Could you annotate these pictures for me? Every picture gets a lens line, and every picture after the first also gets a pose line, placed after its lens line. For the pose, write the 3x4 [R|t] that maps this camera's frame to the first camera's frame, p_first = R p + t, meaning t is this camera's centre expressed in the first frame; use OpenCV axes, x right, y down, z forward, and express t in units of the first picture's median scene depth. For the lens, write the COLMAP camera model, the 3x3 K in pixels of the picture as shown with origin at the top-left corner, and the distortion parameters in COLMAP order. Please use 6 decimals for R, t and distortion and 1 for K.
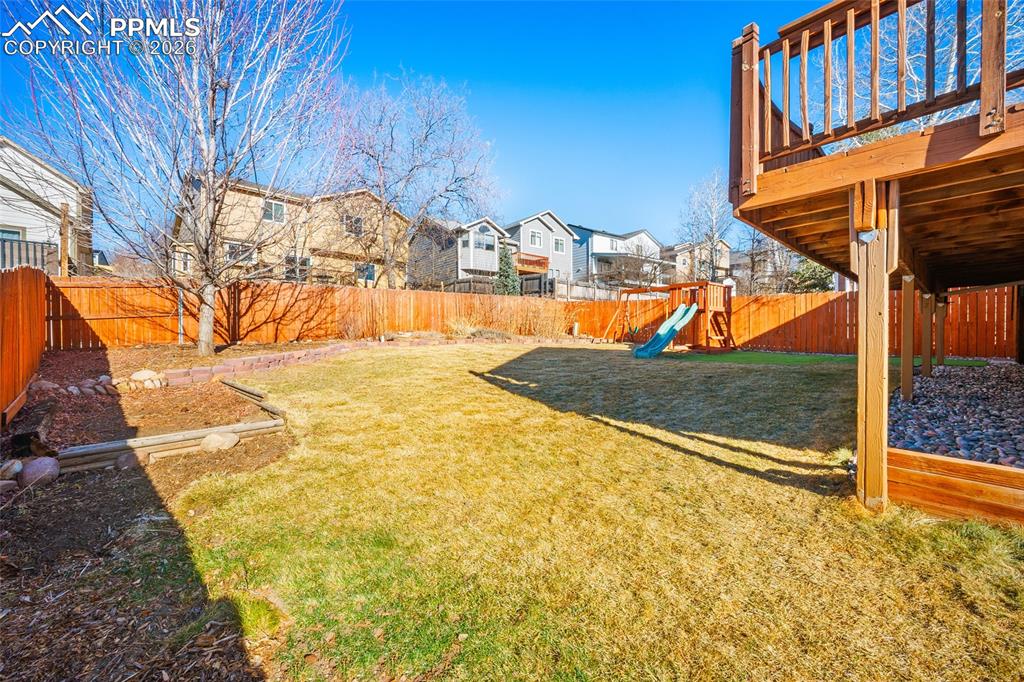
lens RADIAL K [[396.2, 0, 500.1], [0, 396.2, 341.7], [0, 0, 1]] dist [0.001432, 0.000186]
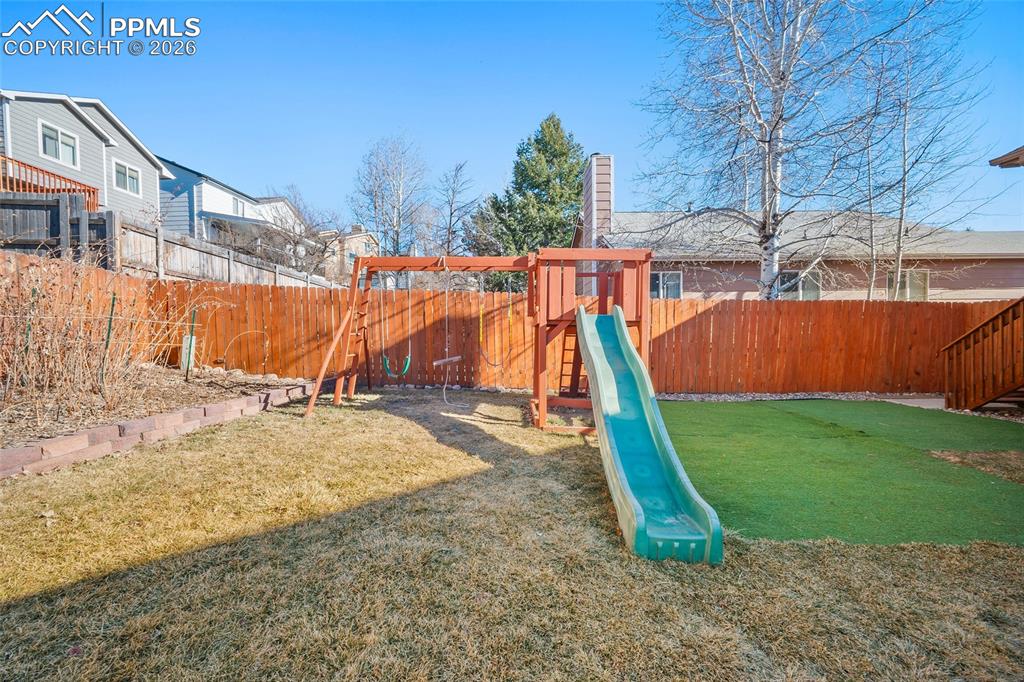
lens RADIAL K [[396.2, 0, 500.1], [0, 396.2, 341.7], [0, 0, 1]] dist [0.001432, 0.000186]
pose [[0.624761, -0.017941, 0.780610, 0.044343], [0.013770, 0.999834, 0.011959, -0.024197], [-0.780695, 0.003277, 0.624904, 0.293089]]
